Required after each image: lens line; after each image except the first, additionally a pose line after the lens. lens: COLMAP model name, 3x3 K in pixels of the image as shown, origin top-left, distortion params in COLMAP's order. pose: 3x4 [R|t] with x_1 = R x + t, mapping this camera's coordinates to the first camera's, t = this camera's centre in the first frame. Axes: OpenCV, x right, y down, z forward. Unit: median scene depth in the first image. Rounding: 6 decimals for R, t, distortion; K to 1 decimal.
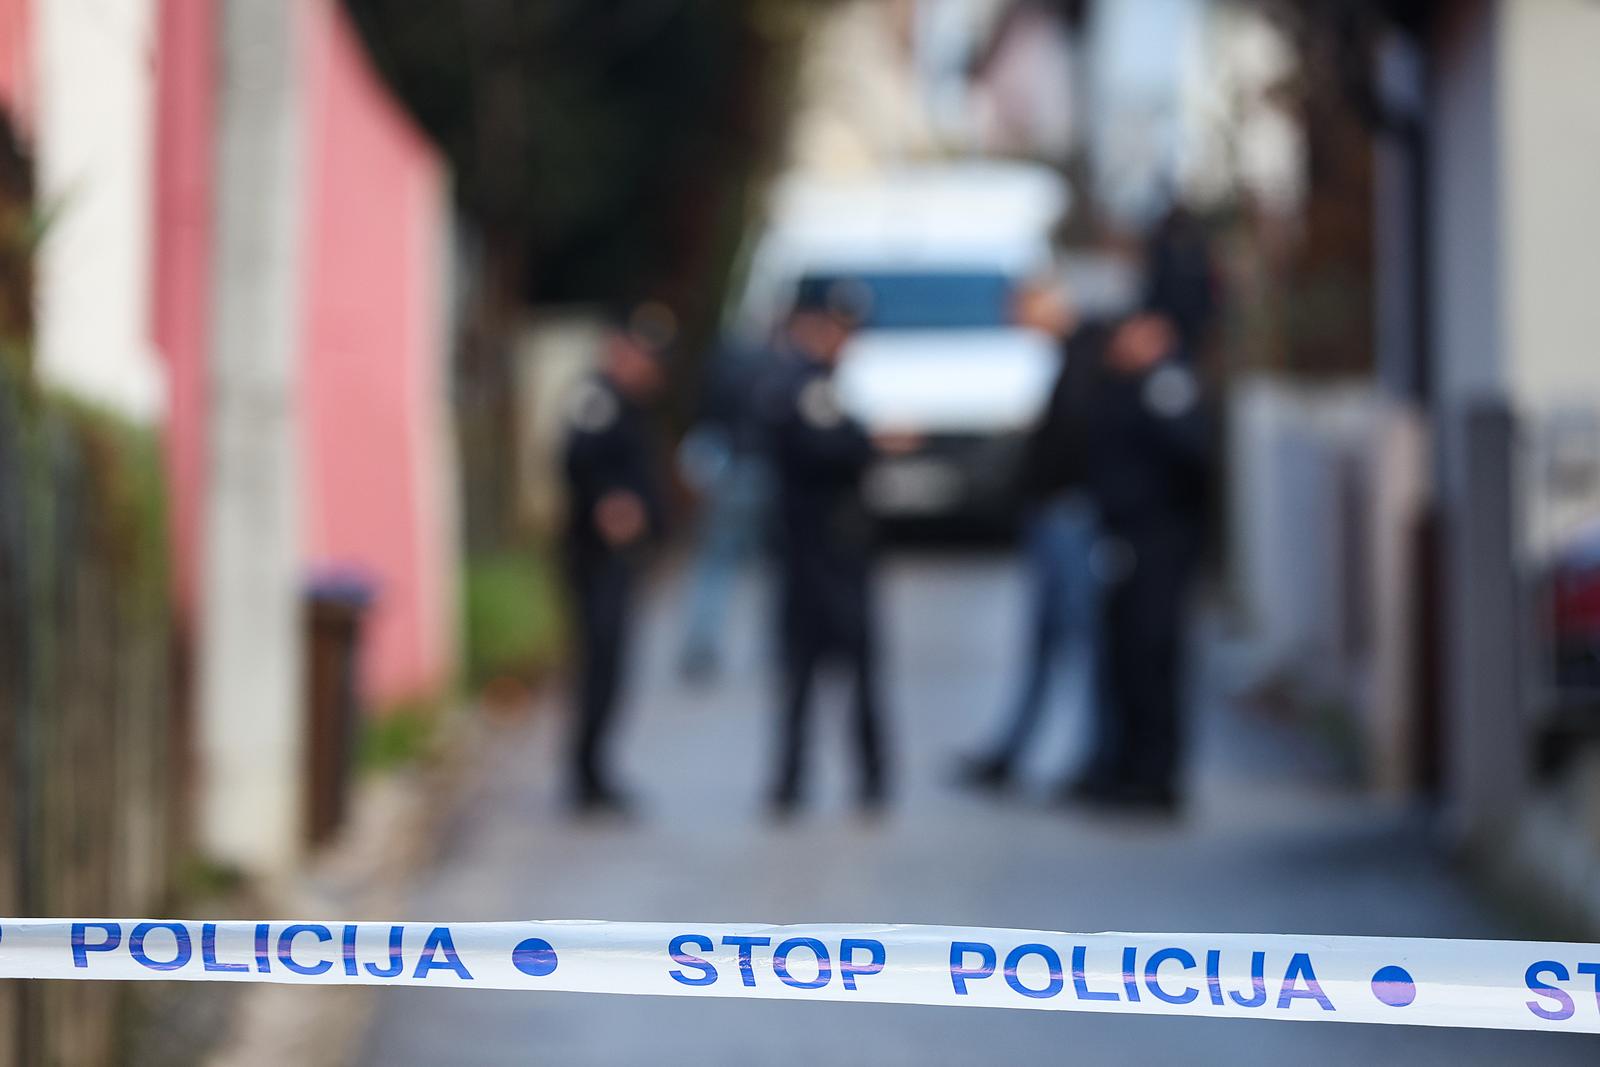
lens RADIAL K [[8814.9, 0, 800.0], [0, 8814.9, 533.5], [0, 0, 1]] dist [0.359222, 2.545877]
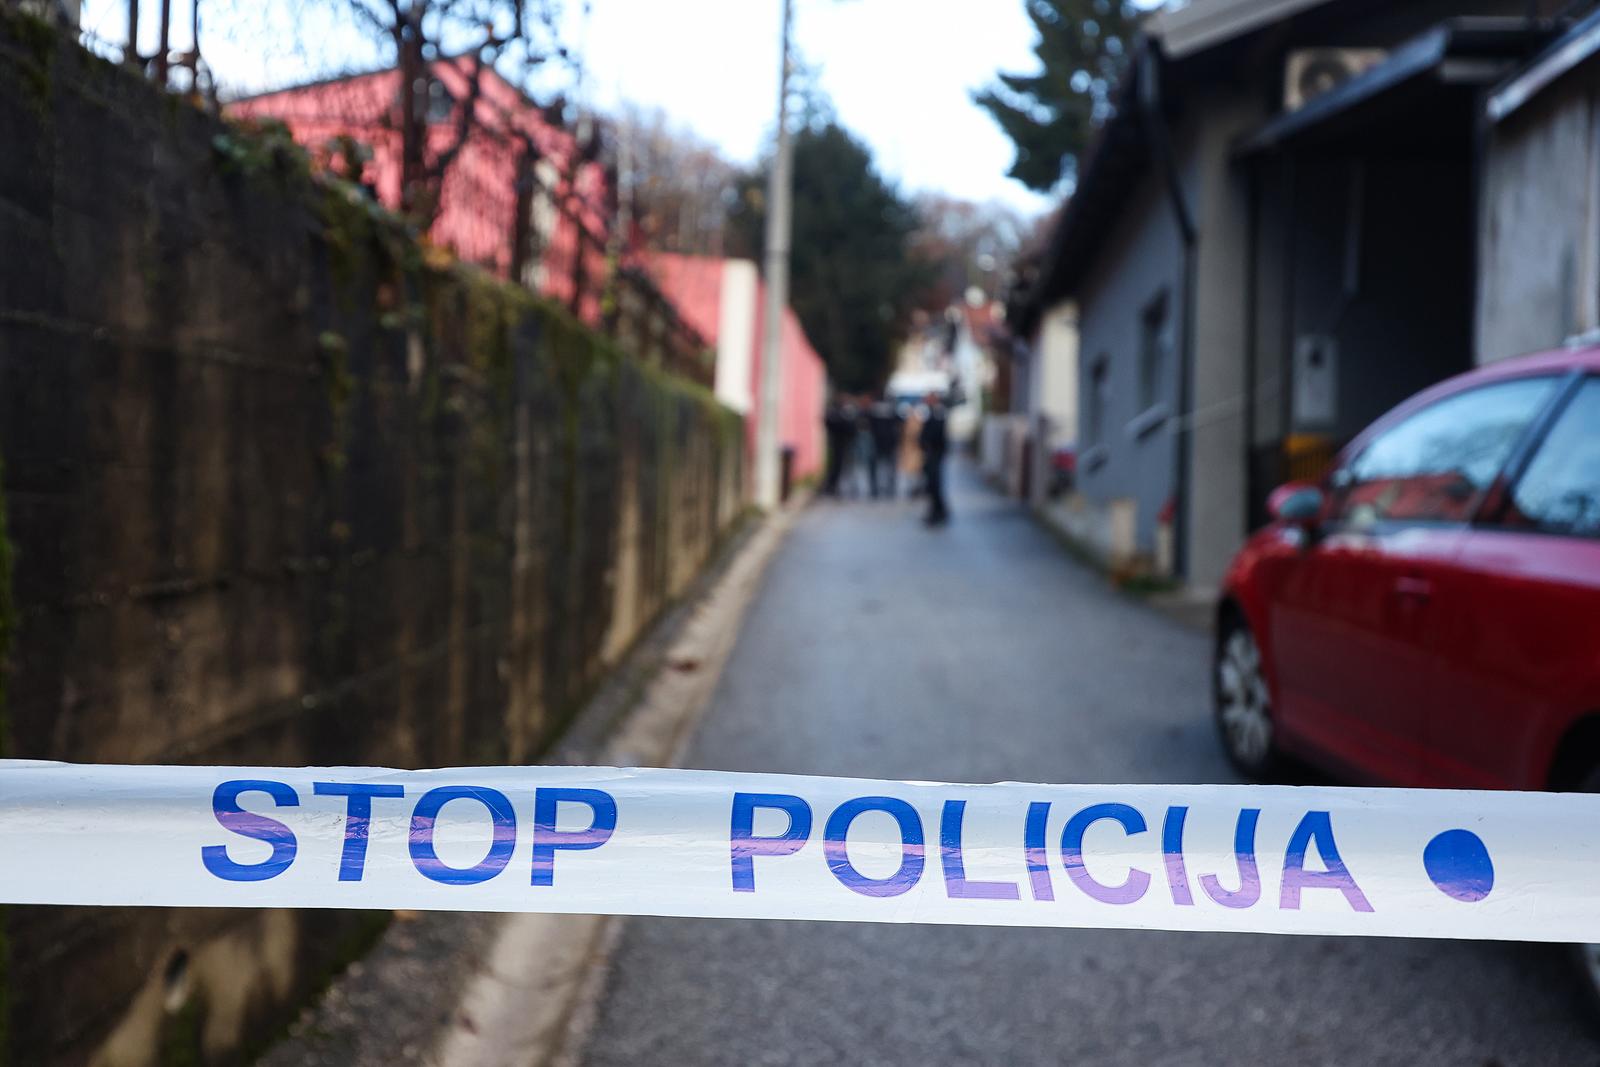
lens RADIAL K [[1584.4, 0, 800.0], [0, 1584.4, 533.5], [0, 0, 1]] dist [-0.000706, 0.001989]
pose [[0.997552, 0.035379, -0.060312, 0.027128], [-0.031977, 0.997892, 0.056464, 0.023148], [0.062182, -0.054398, 0.996581, 0.895022]]
